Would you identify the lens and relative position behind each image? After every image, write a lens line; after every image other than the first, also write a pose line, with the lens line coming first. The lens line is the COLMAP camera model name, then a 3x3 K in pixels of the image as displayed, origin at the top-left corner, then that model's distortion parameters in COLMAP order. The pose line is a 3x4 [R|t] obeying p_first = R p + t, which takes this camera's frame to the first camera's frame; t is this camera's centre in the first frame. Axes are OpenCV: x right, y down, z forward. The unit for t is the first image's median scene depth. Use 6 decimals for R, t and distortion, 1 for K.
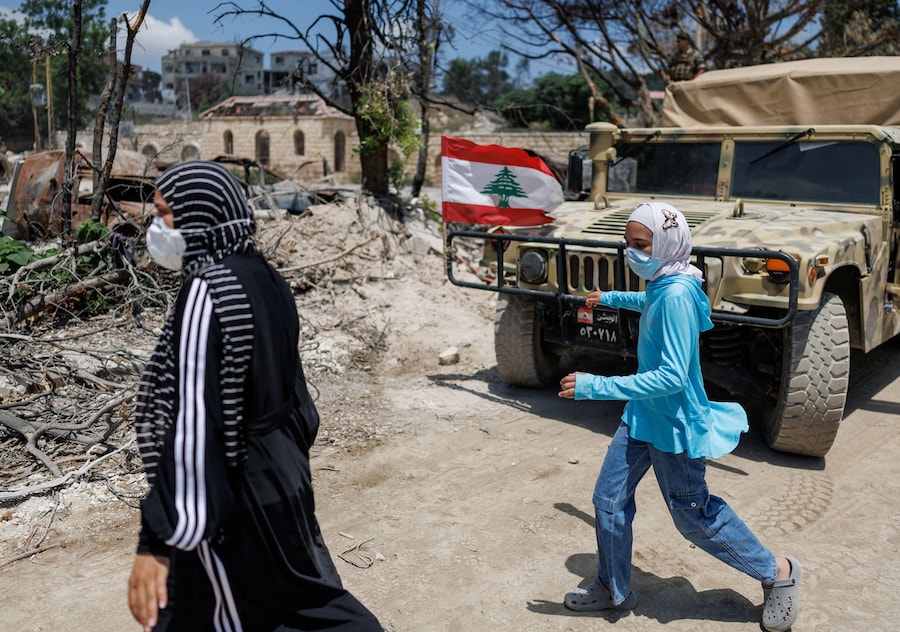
lens RADIAL K [[781.7, 0, 450.0], [0, 781.7, 316.0], [0, 0, 1]] dist [0.007046, 0.004248]
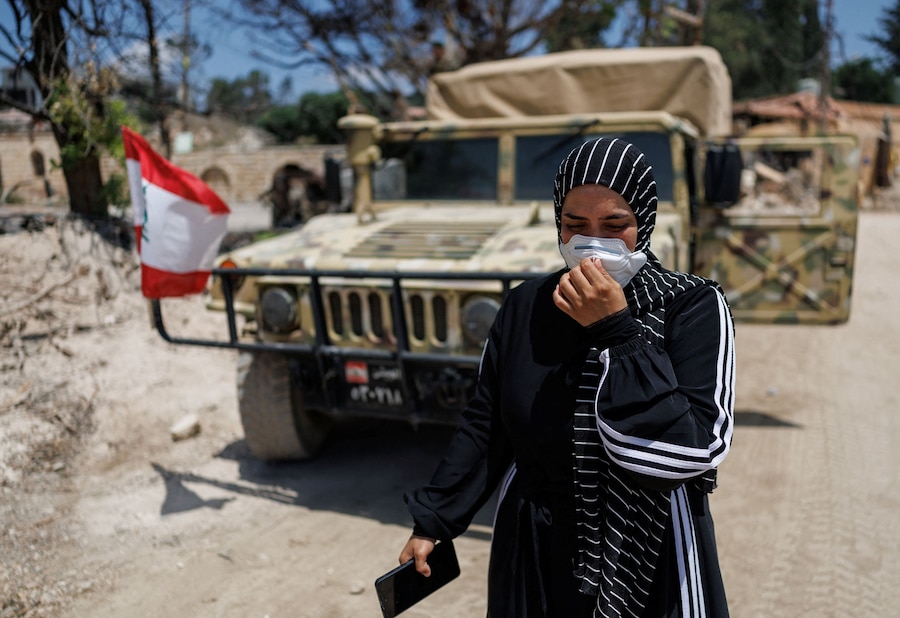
lens RADIAL K [[716.0, 0, 450.0], [0, 716.0, 309.0], [0, 0, 1]] dist [-0.008139, -0.001903]
pose [[0.955407, -0.087191, 0.282128, 0.054641], [0.090318, 0.995911, 0.001928, -0.038925], [-0.281143, 0.023639, 0.959375, 0.250633]]
